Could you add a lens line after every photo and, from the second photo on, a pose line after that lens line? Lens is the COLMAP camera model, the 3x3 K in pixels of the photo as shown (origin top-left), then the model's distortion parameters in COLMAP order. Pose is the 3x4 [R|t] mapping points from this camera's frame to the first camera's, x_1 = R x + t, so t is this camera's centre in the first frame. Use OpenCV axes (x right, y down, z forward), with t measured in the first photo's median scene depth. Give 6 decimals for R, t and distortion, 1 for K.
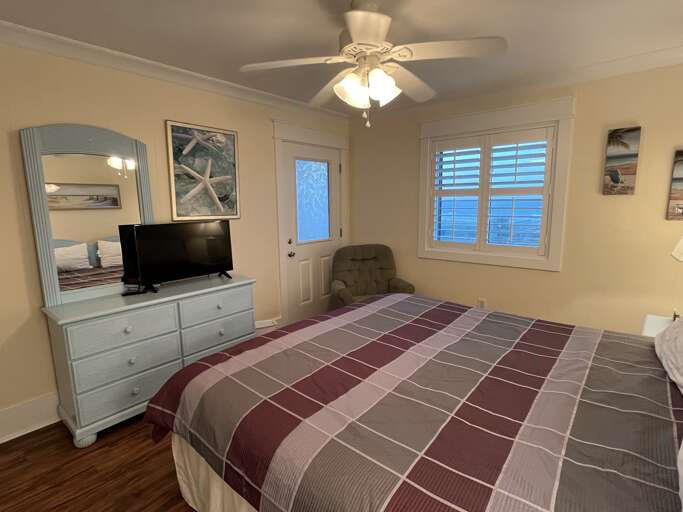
lens RADIAL K [[350.5, 0, 338.4], [0, 350.5, 258.5], [0, 0, 1]] dist [0.015728, -0.000355]
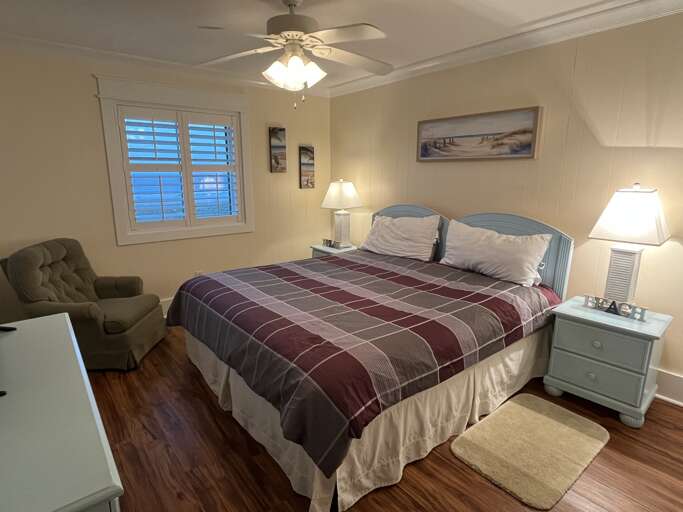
lens RADIAL K [[386.3, 0, 338.2], [0, 386.3, 254.9], [0, 0, 1]] dist [-0.007631, -0.001003]
pose [[0.192965, -0.190227, 0.962589, -0.787562], [0.162115, 0.973725, 0.159930, -0.064474], [-0.967721, 0.125190, 0.218733, 0.456431]]
